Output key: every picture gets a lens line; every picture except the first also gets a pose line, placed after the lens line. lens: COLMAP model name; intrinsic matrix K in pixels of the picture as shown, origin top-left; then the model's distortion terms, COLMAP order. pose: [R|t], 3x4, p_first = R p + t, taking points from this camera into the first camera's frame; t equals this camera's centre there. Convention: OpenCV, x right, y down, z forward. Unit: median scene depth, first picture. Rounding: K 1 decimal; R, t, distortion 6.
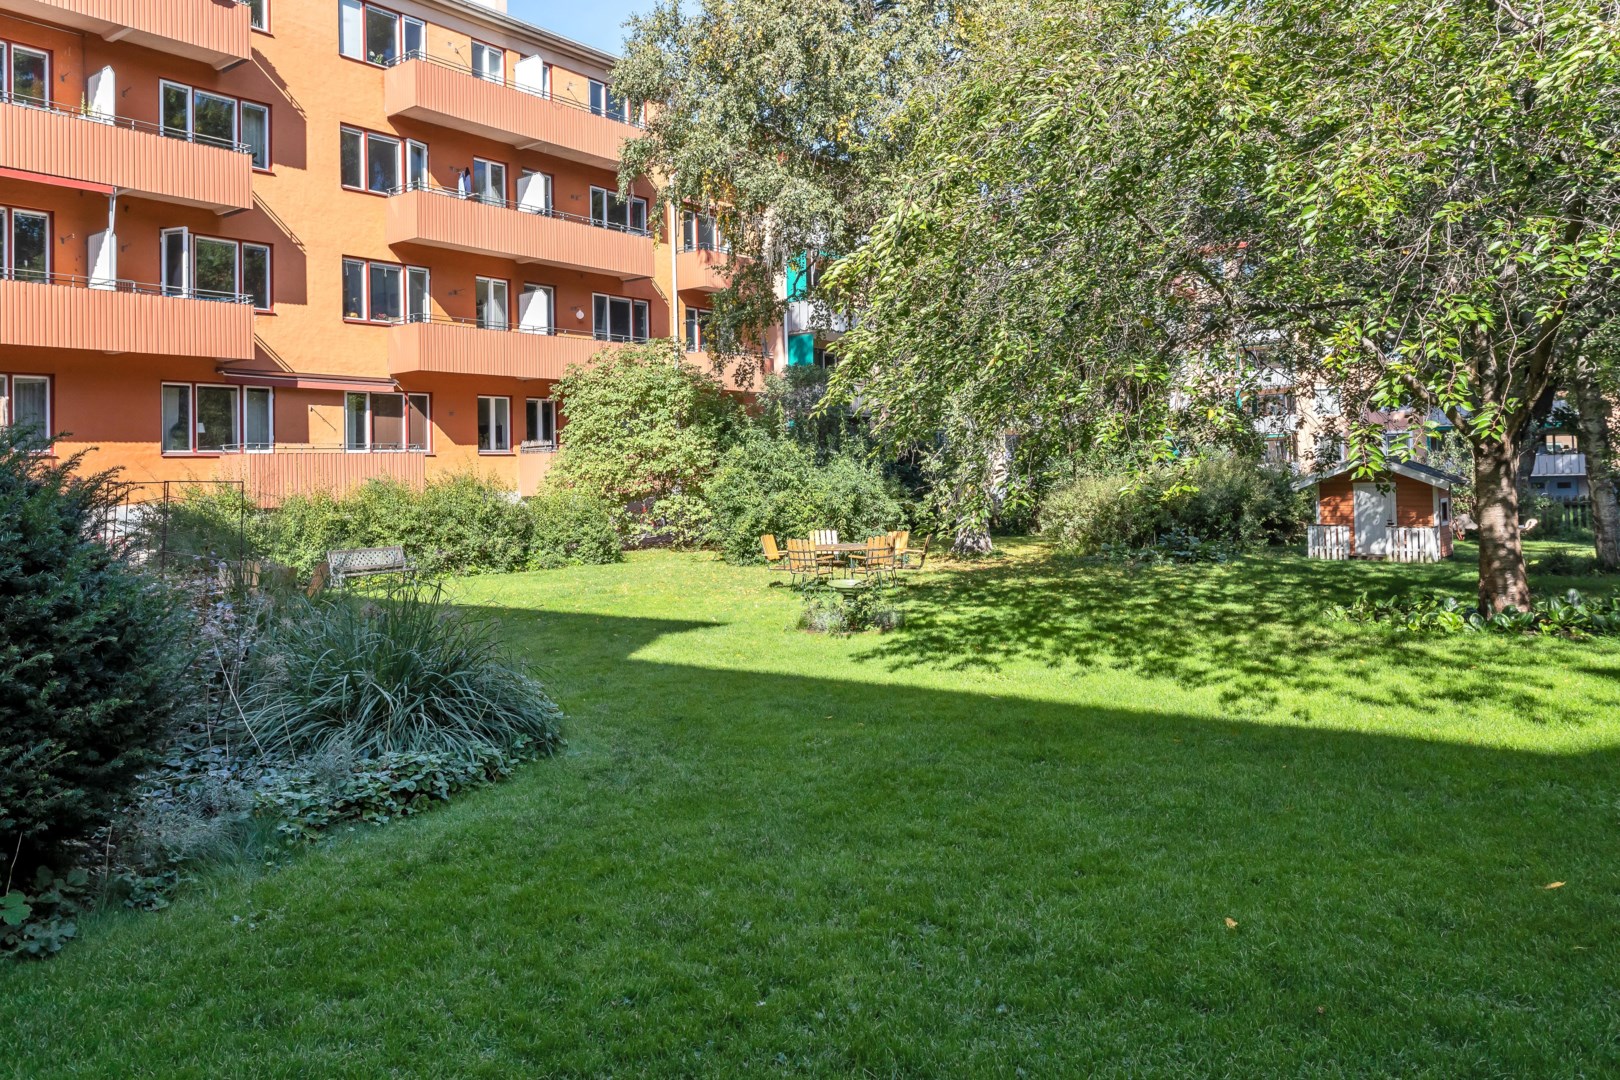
lens RADIAL K [[1236.8, 0, 810.0], [0, 1236.8, 540.0], [0, 0, 1]] dist [0.002469, 0.000330]
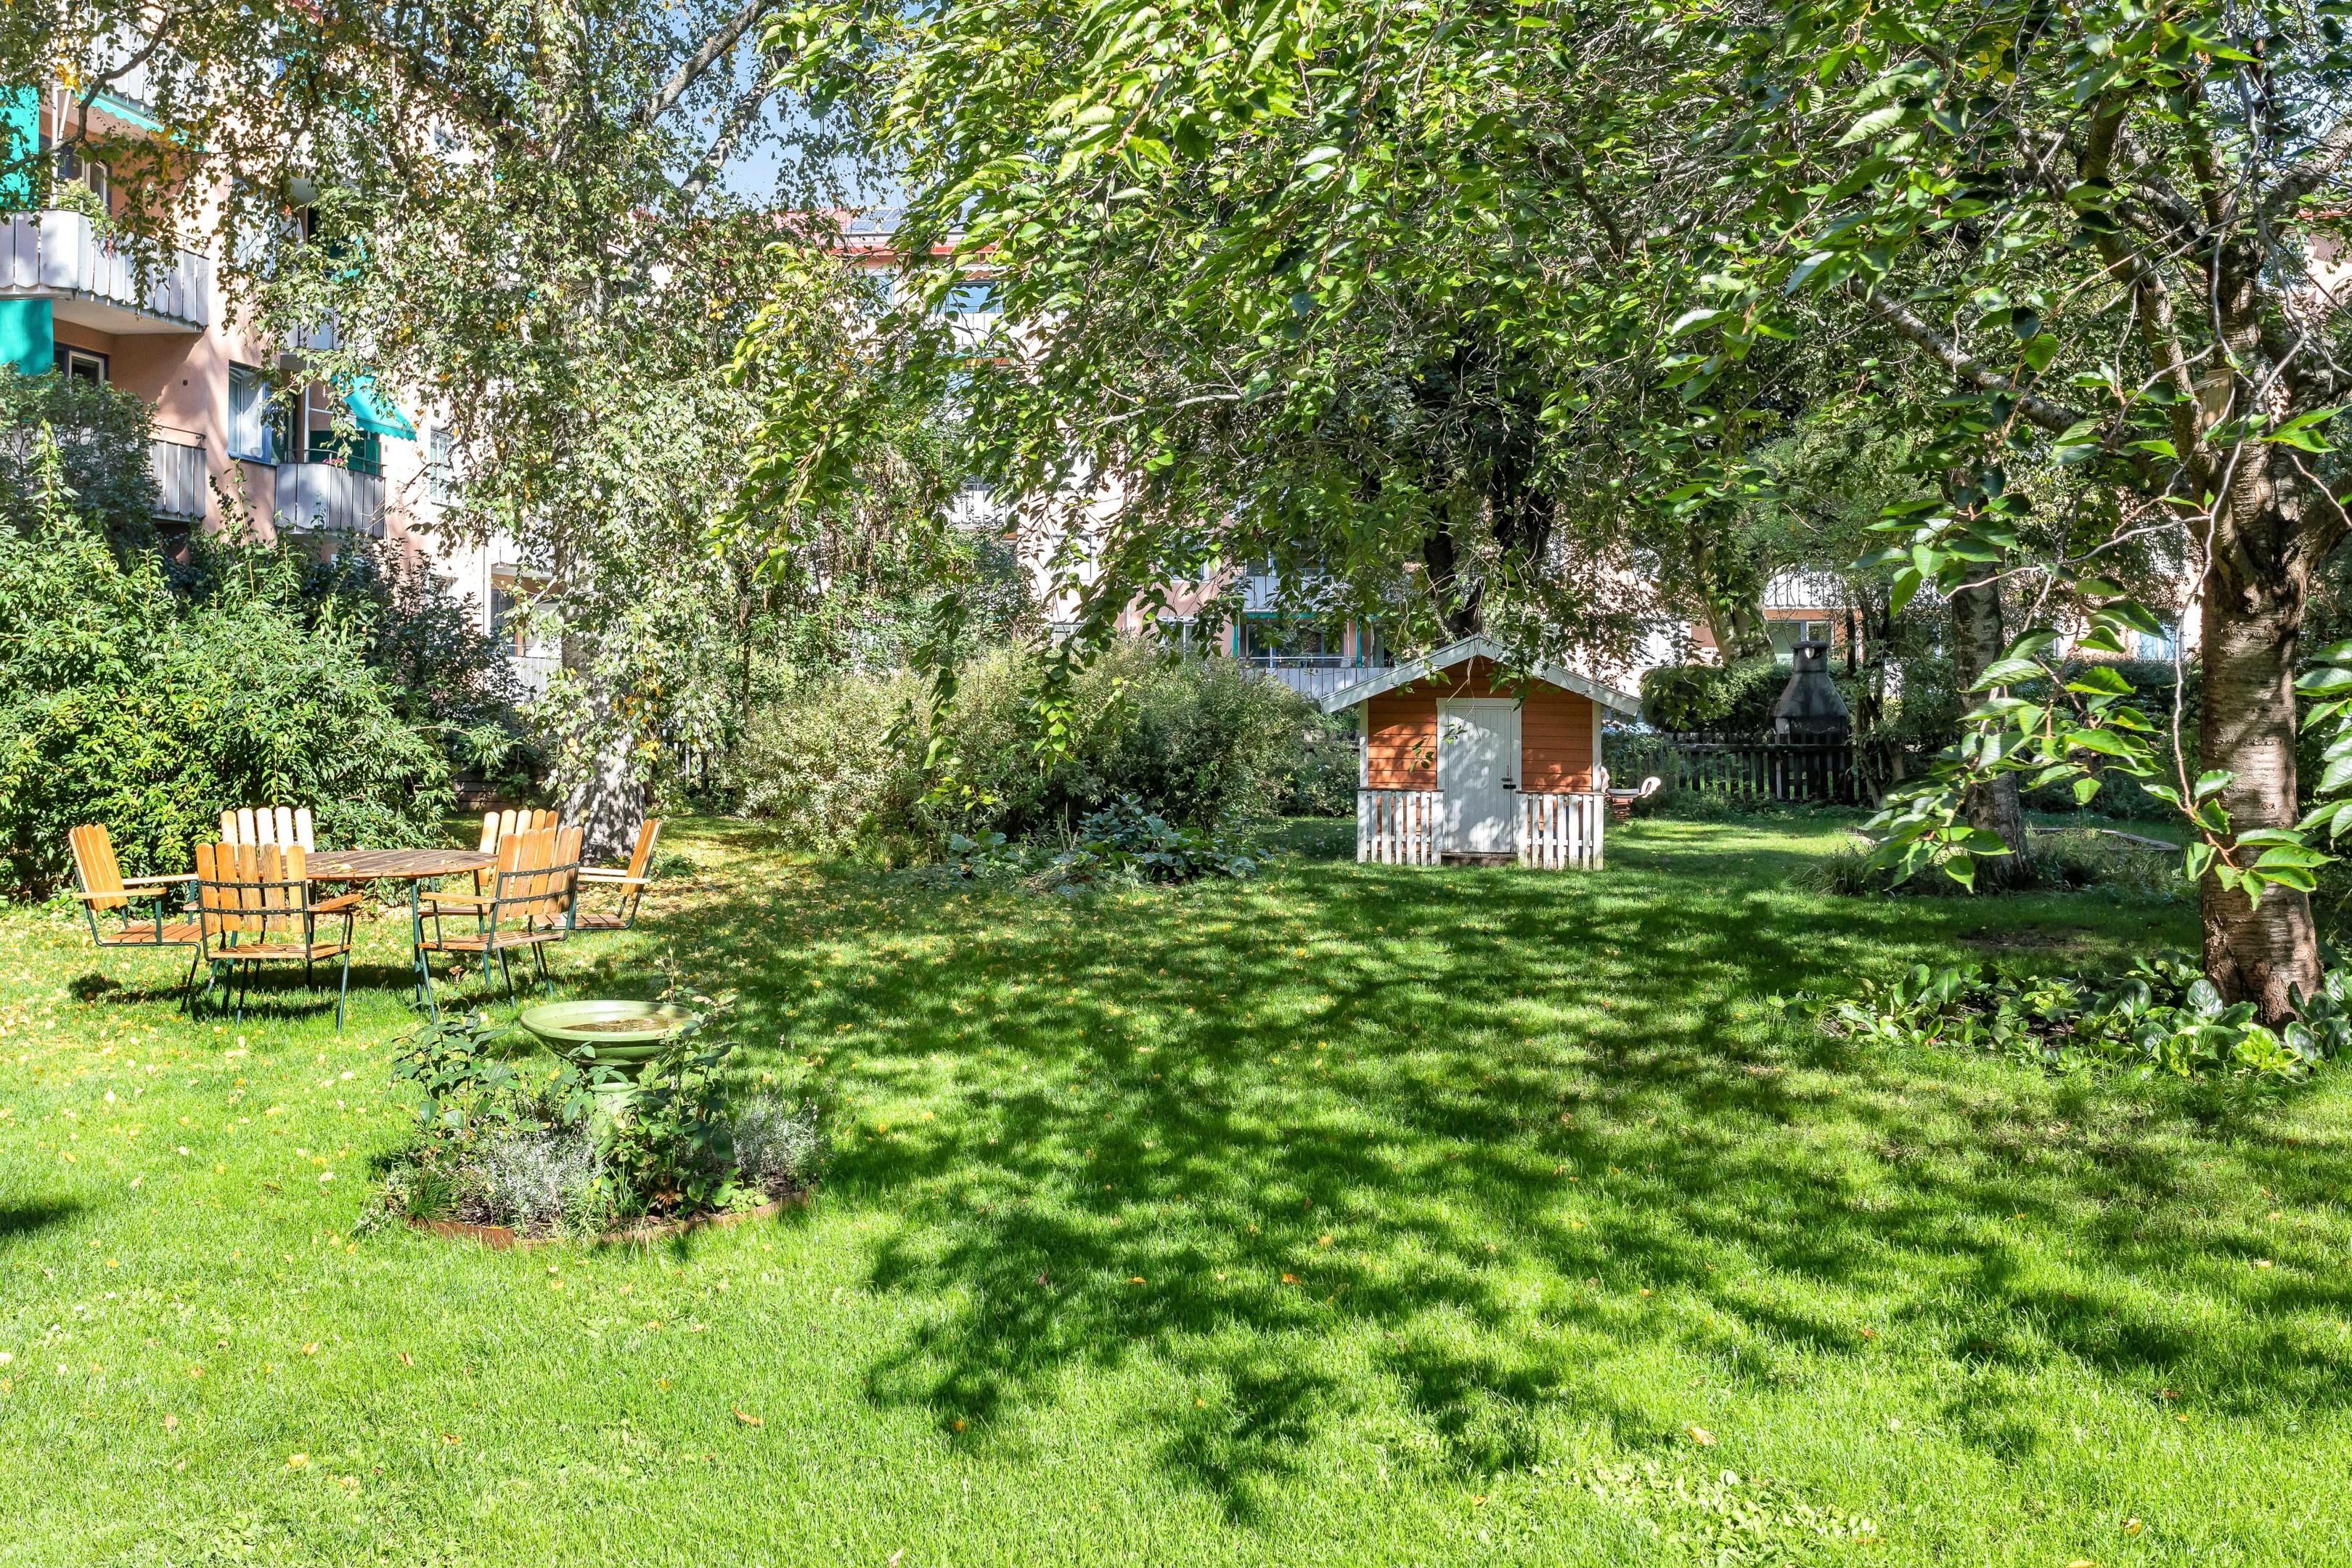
lens RADIAL K [[2134.8, 0, 1176.0], [0, 2134.8, 784.0], [0, 0, 1]] dist [-0.069051, -0.001703]
pose [[0.856942, 0.000597, 0.515413, -0.057918], [0.006582, 0.999905, -0.012102, -0.004999], [-0.515371, 0.013763, 0.856857, 0.365039]]
